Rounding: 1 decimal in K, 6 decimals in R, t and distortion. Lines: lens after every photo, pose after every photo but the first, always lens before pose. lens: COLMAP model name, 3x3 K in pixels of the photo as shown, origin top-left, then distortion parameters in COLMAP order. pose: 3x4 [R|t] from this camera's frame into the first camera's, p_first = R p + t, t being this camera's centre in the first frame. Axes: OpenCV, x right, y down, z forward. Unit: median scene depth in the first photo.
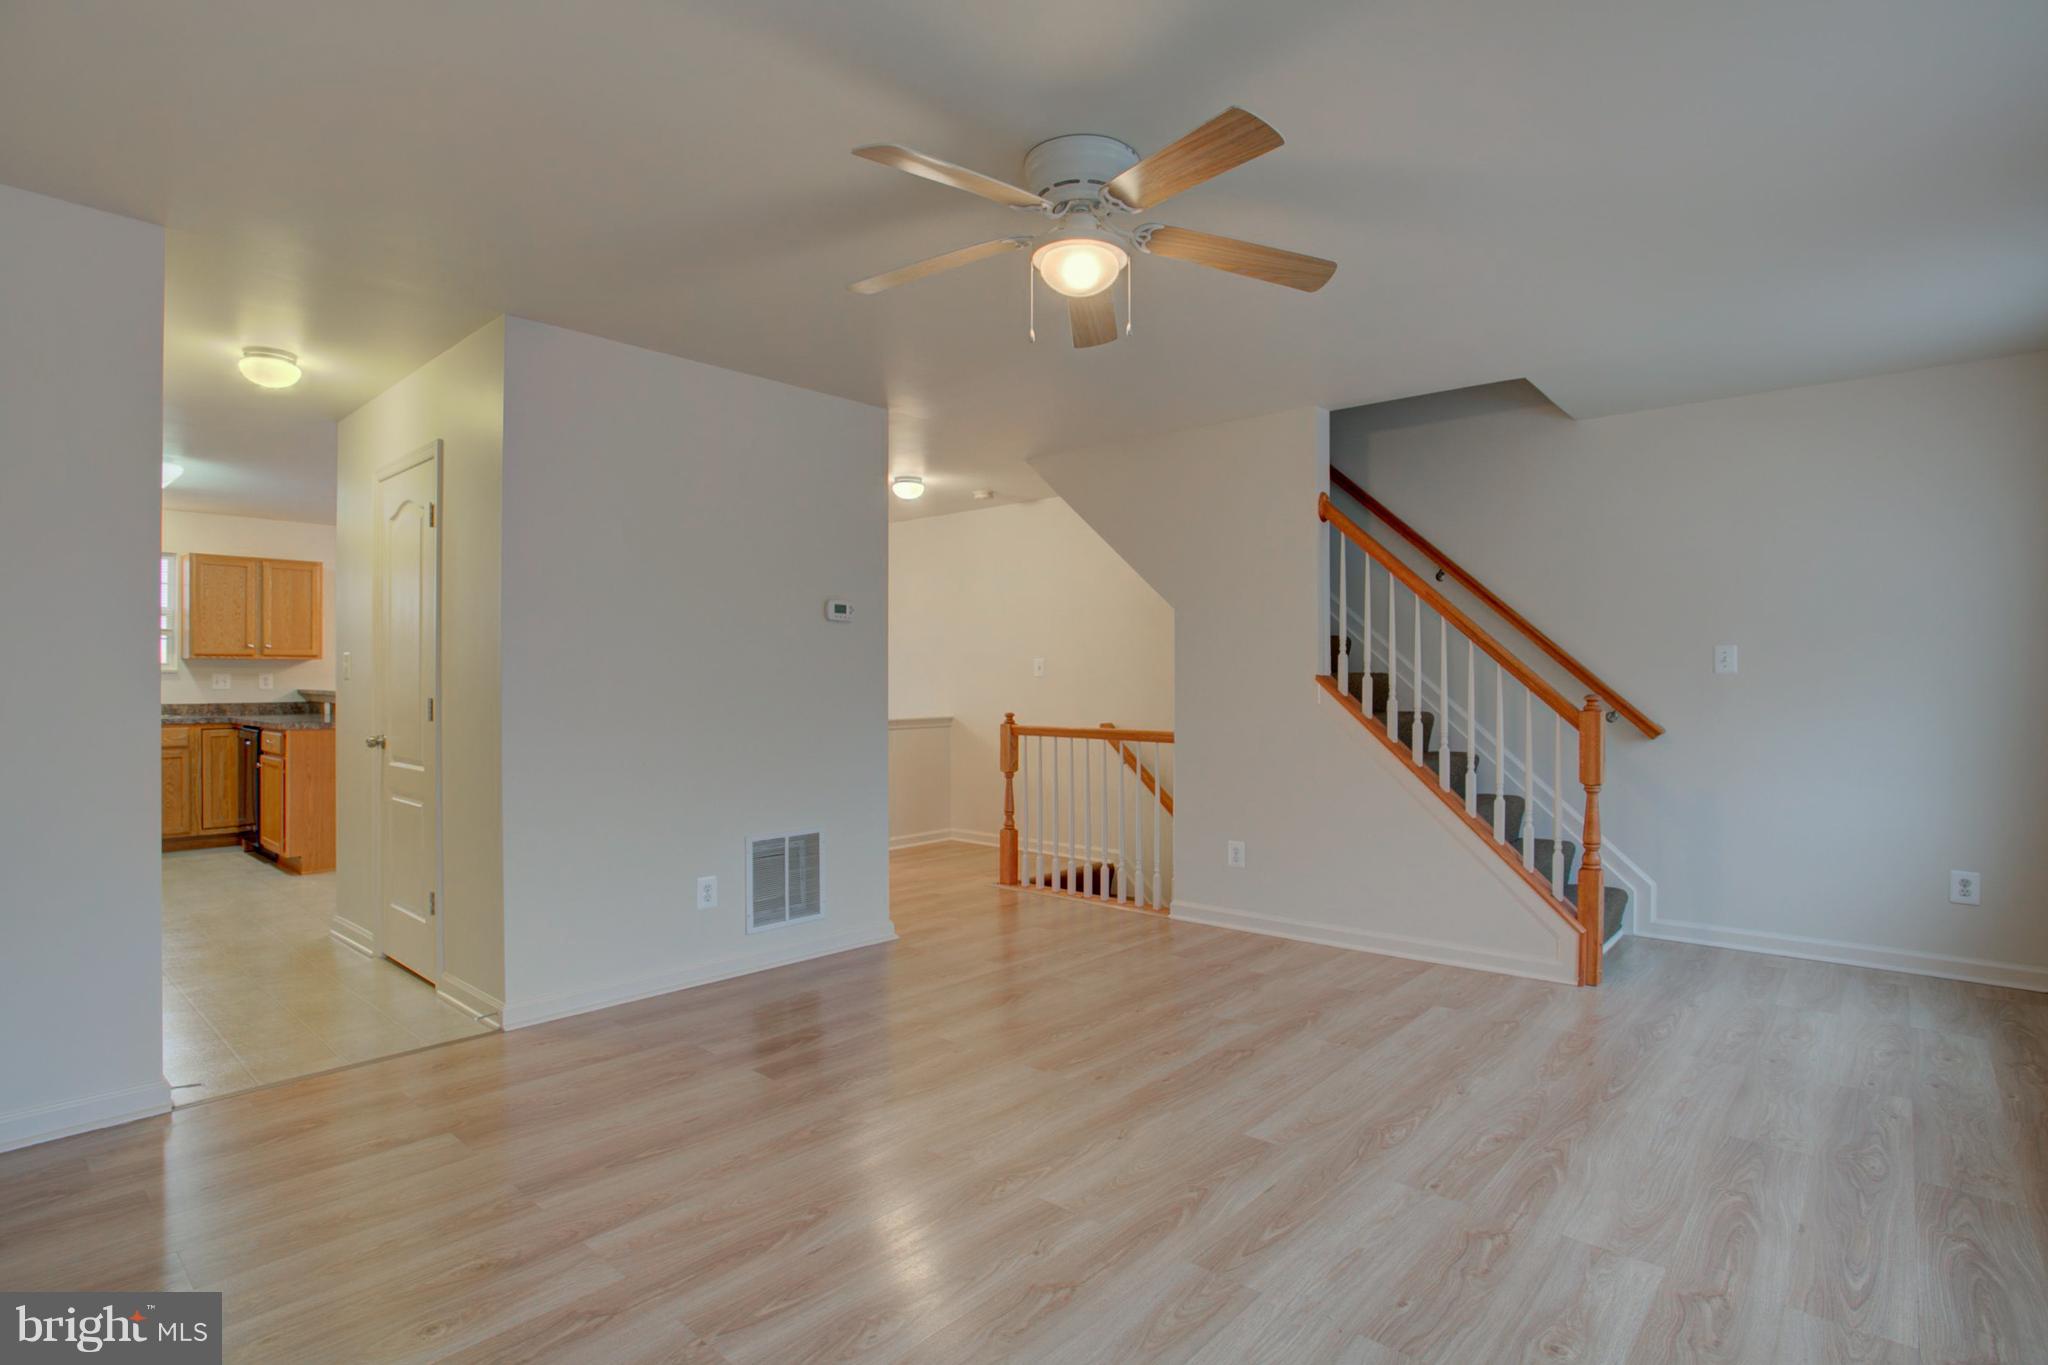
lens RADIAL K [[1038.3, 0, 1063.8], [0, 1038.3, 682.5], [0, 0, 1]] dist [-0.076438, 0.029318]
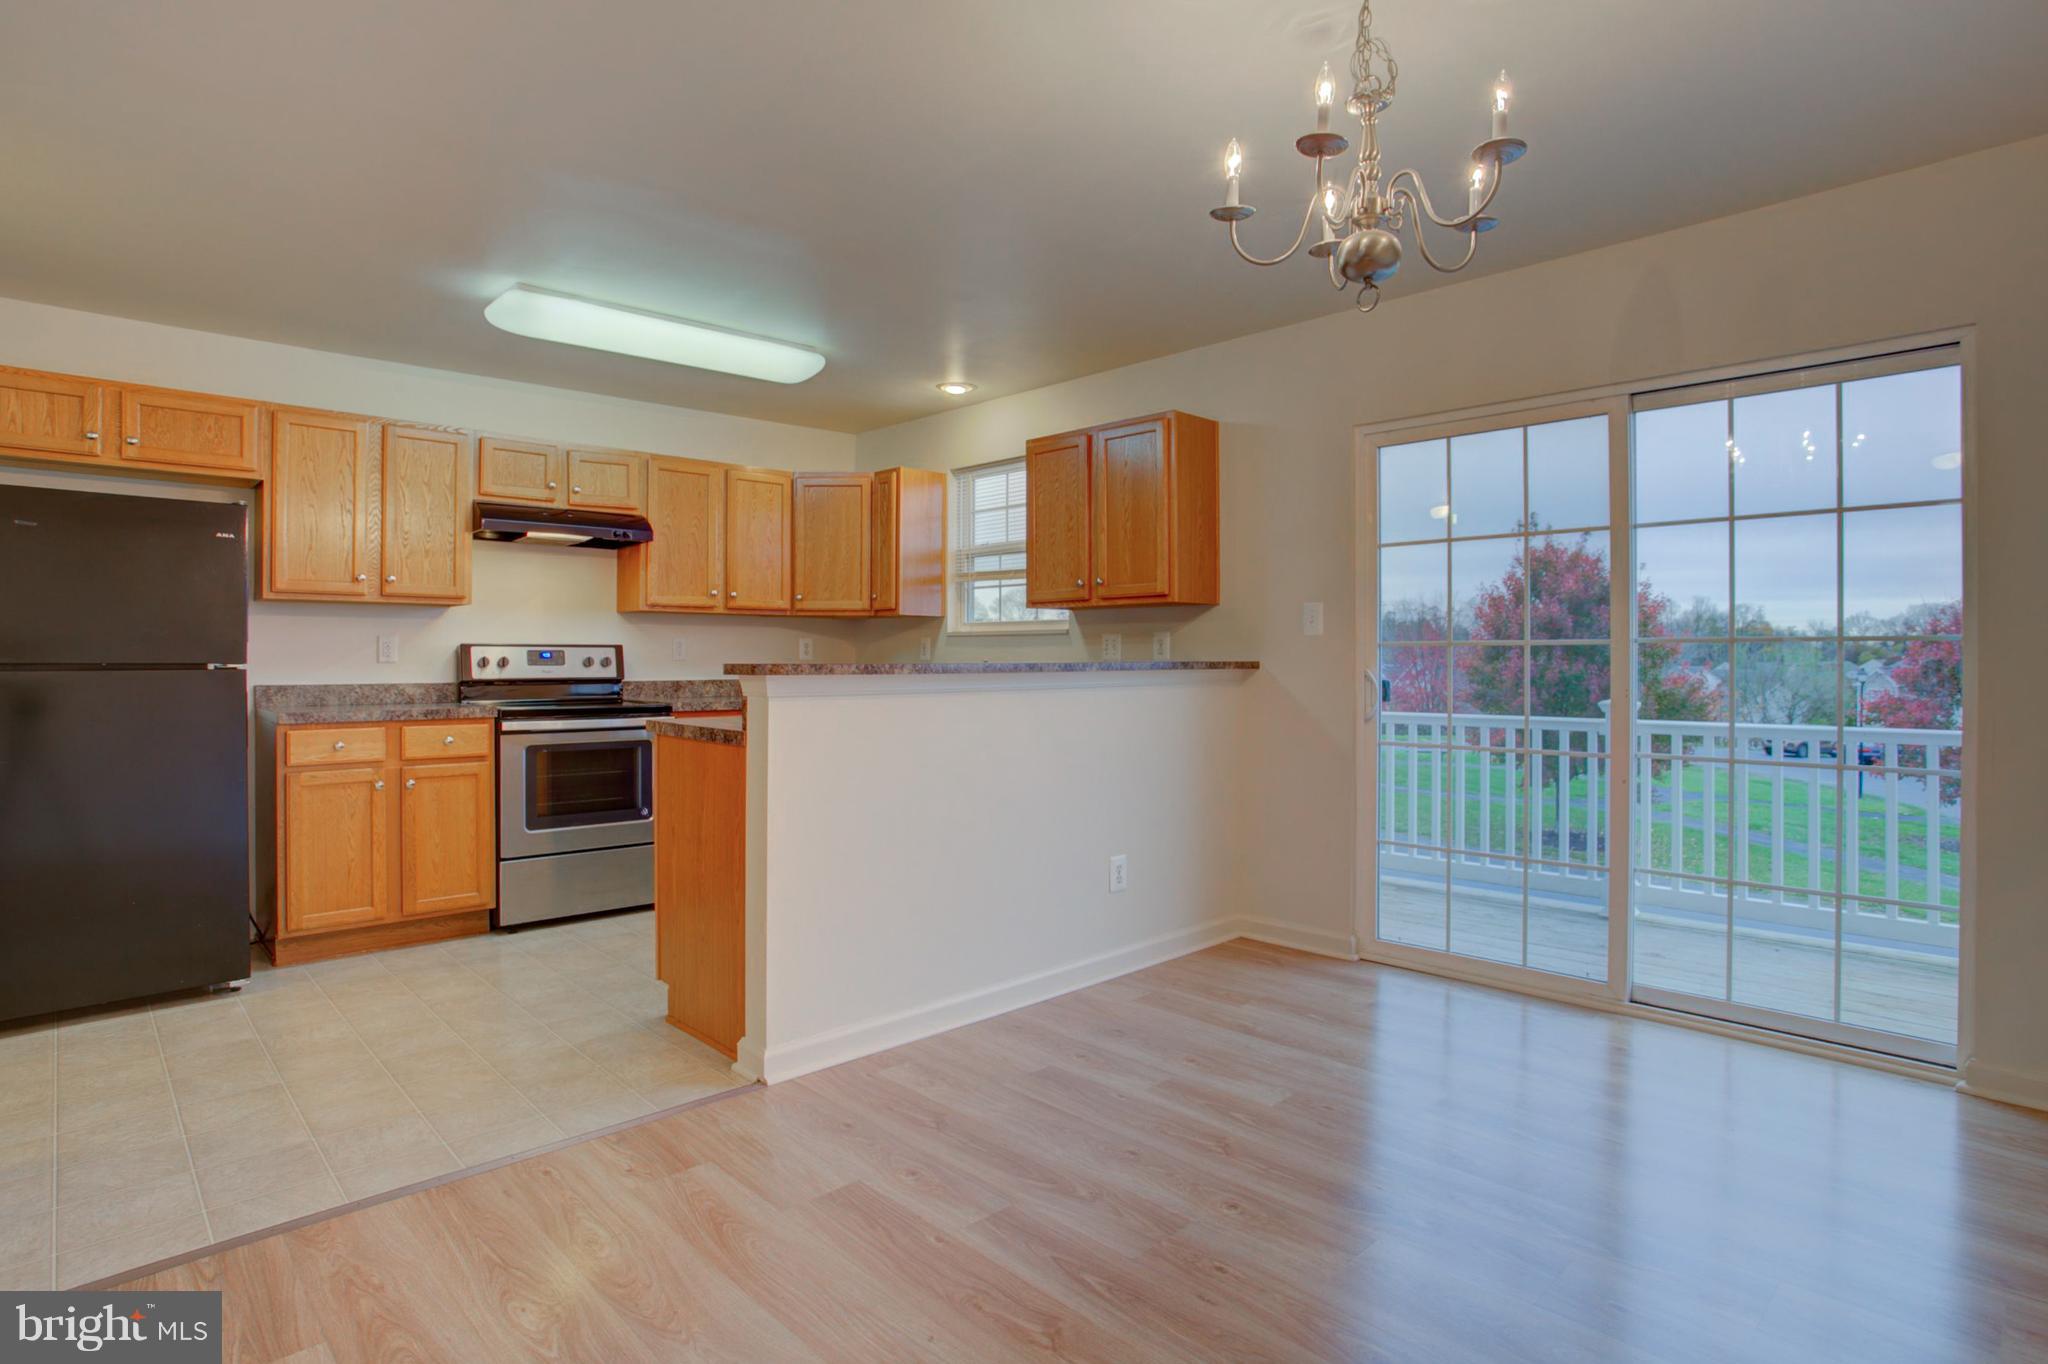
lens RADIAL K [[1062.5, 0, 1029.0], [0, 1062.5, 657.5], [0, 0, 1]] dist [-0.080509, 0.040246]
pose [[-0.093779, -0.004028, -0.995585, -0.035713], [-0.002806, 0.999989, -0.003782, 0.001331], [0.995589, 0.002439, -0.093789, 0.174157]]
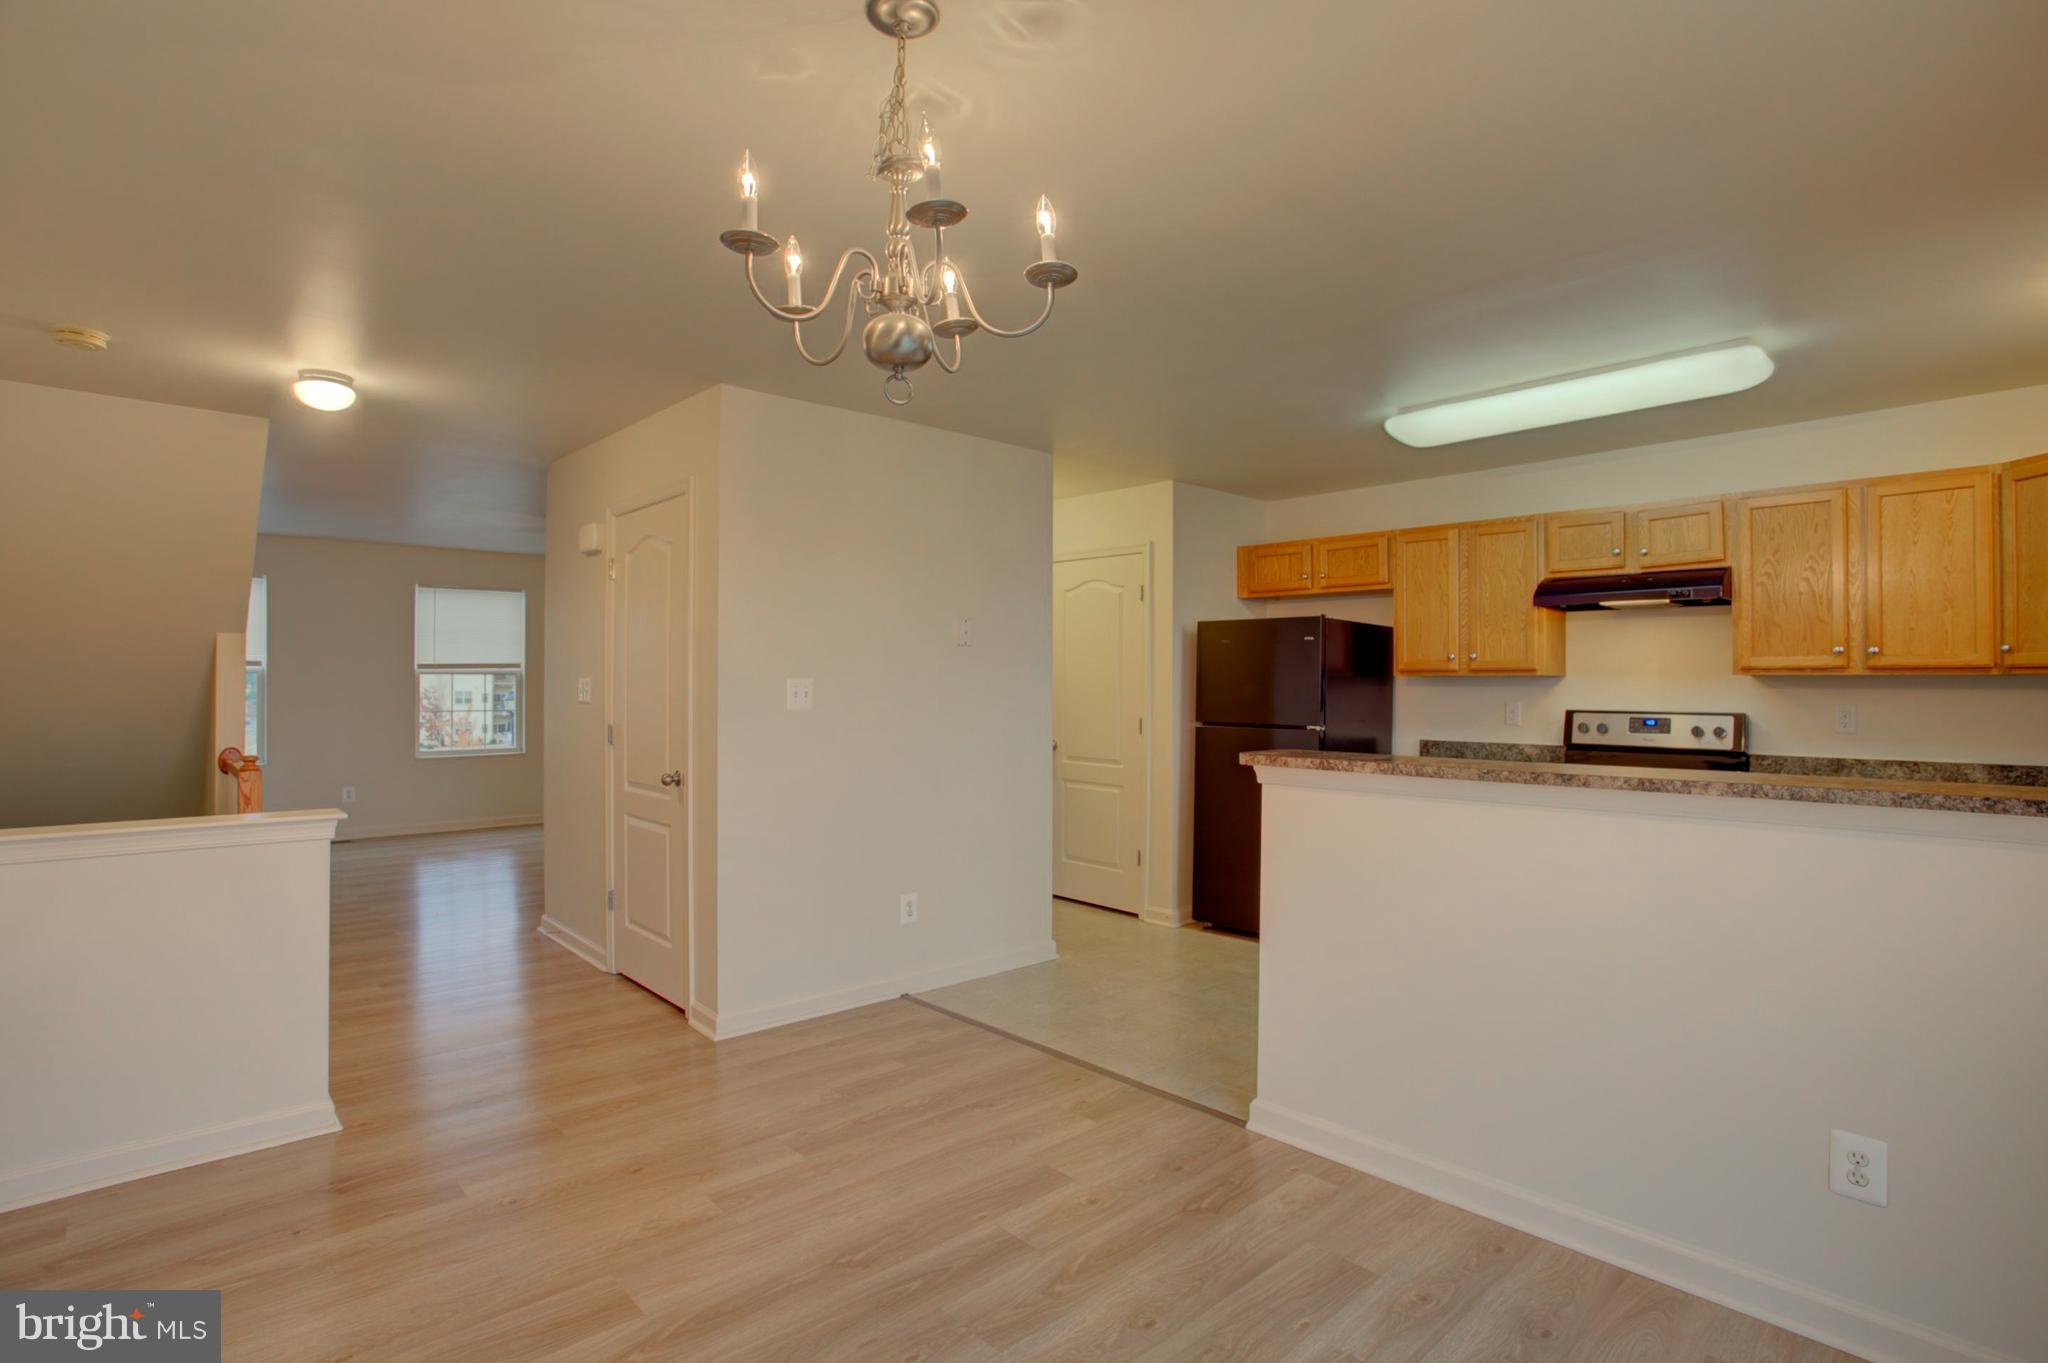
lens RADIAL K [[1012.3, 0, 1036.2], [0, 1012.3, 664.0], [0, 0, 1]] dist [-0.060609, 0.027913]
pose [[-0.994722, -0.004219, 0.102521, -0.089588], [-0.005797, 0.999869, -0.015096, -0.003403], [-0.102444, -0.015611, -0.994616, 0.221738]]
